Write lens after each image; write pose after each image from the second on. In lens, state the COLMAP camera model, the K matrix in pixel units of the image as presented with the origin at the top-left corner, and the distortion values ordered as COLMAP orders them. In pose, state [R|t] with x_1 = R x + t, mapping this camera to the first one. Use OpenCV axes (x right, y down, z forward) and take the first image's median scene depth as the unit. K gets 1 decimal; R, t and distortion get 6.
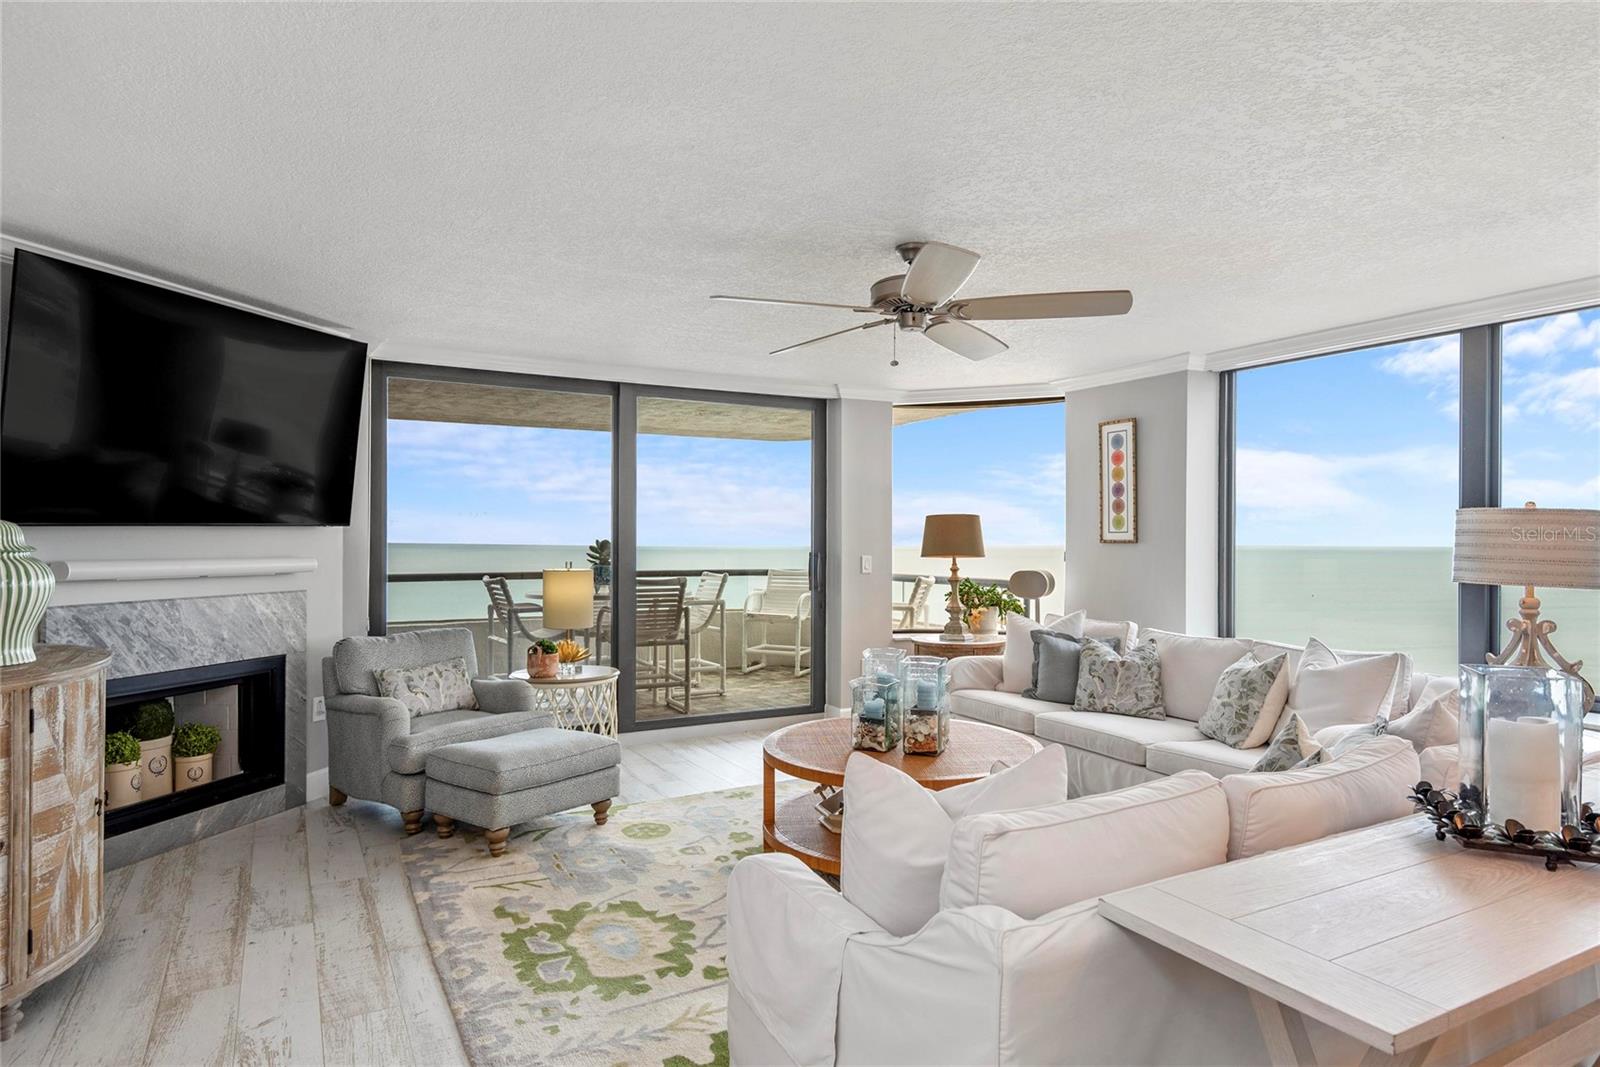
lens RADIAL K [[923.2, 0, 807.4], [0, 923.2, 542.7], [0, 0, 1]] dist [0.044311, -0.010834]
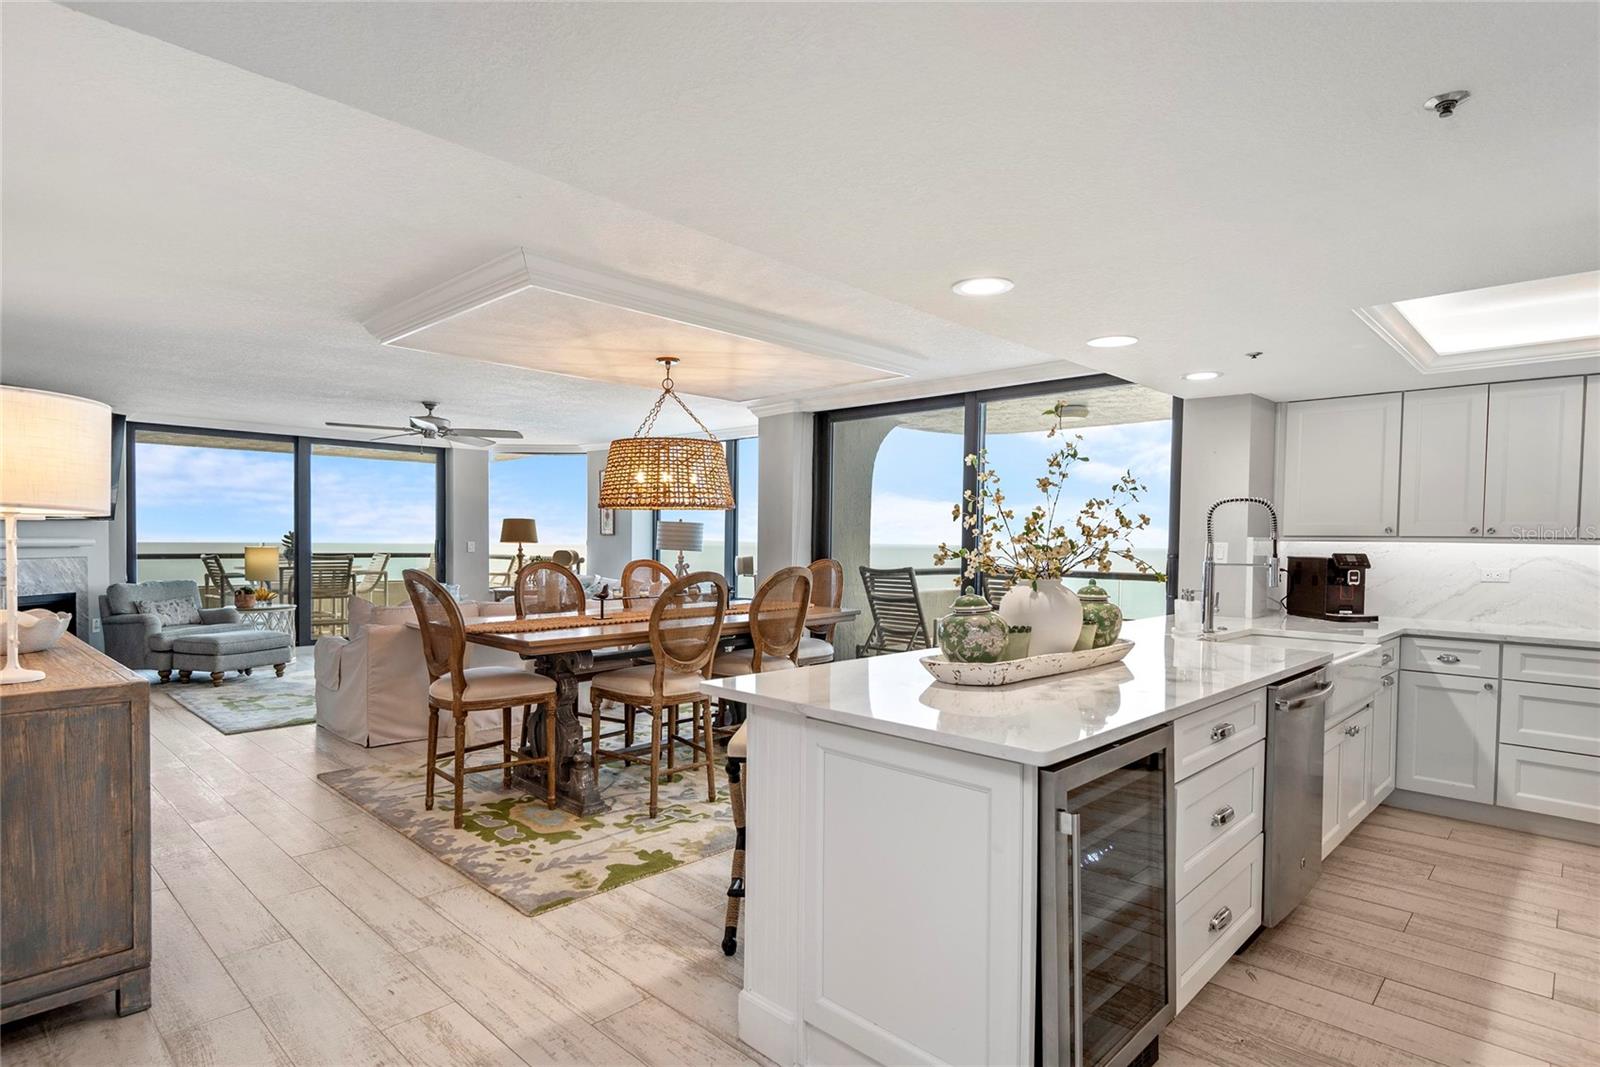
lens RADIAL K [[822.6, 0, 819.5], [0, 822.6, 557.5], [0, 0, 1]] dist [0.018127, -0.008651]
pose [[0.950147, 0.001222, 0.311800, 0.290083], [-0.007378, 0.999800, 0.018562, 0.012725], [-0.311715, -0.019937, 0.949966, -0.928144]]
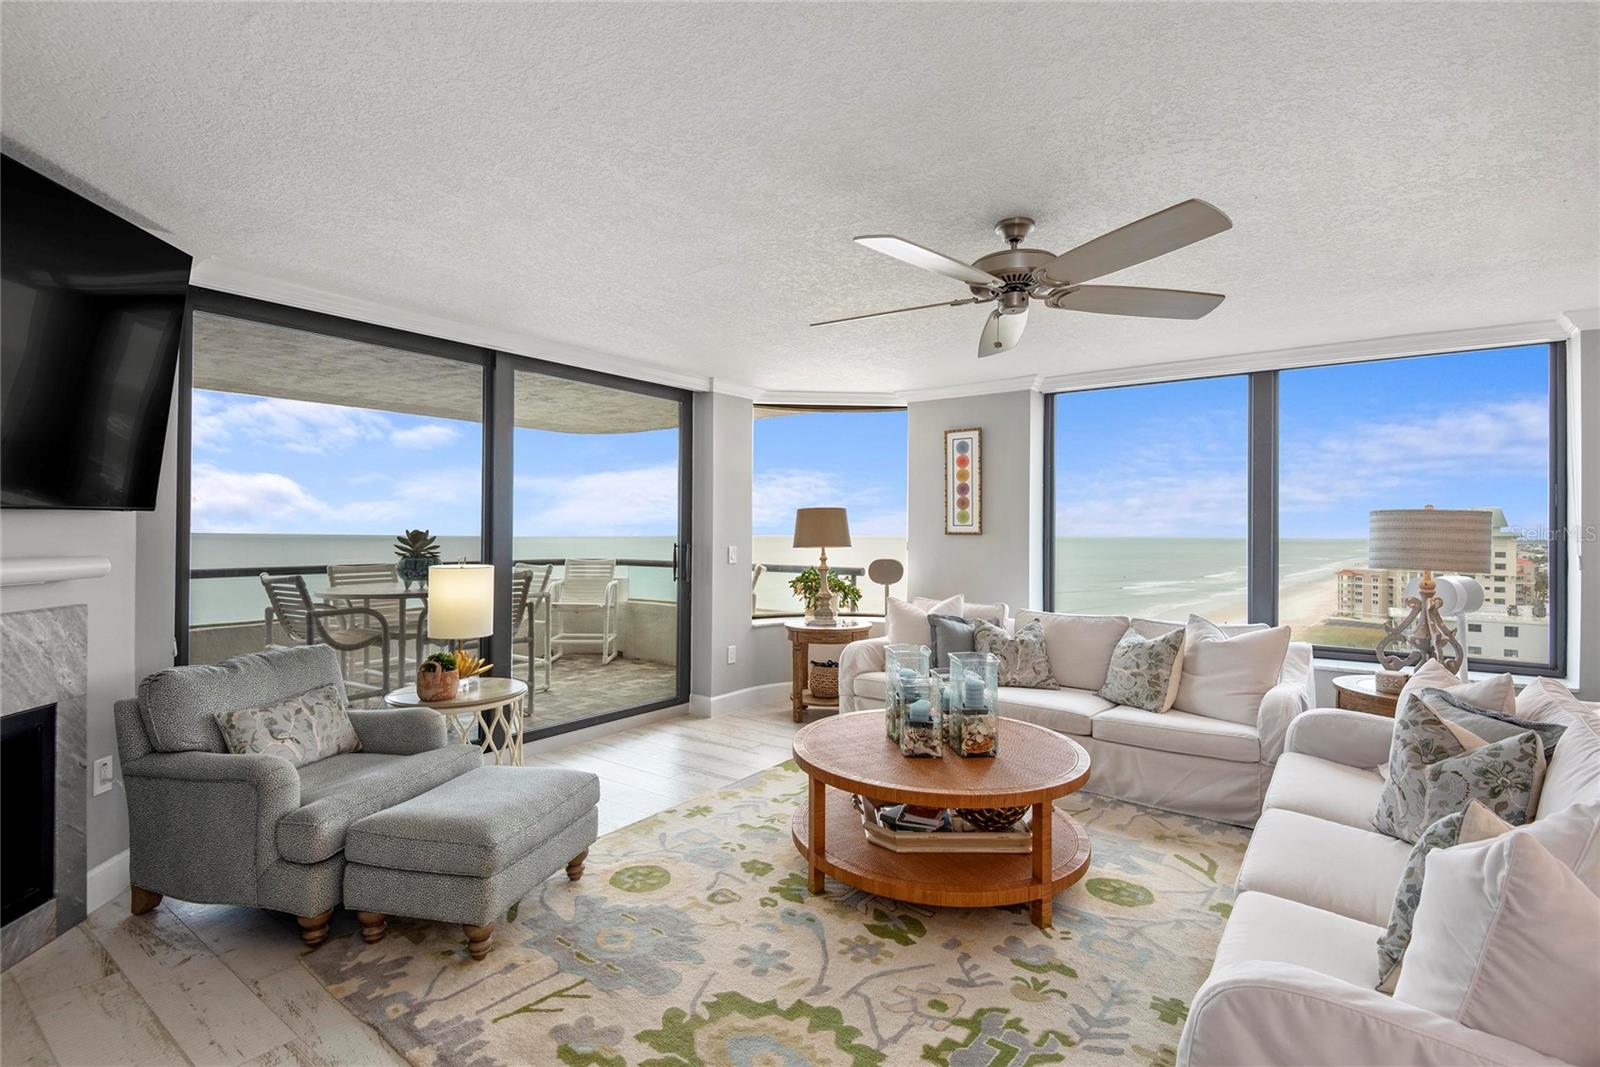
lens RADIAL K [[753.3, 0, 813.0], [0, 753.3, 525.9], [0, 0, 1]] dist [0.018335, -0.010029]
pose [[0.911117, 0.005287, 0.412114, -0.288767], [-0.002178, 0.999966, -0.008014, -0.003377], [-0.412142, 0.006404, 0.911097, 0.283699]]
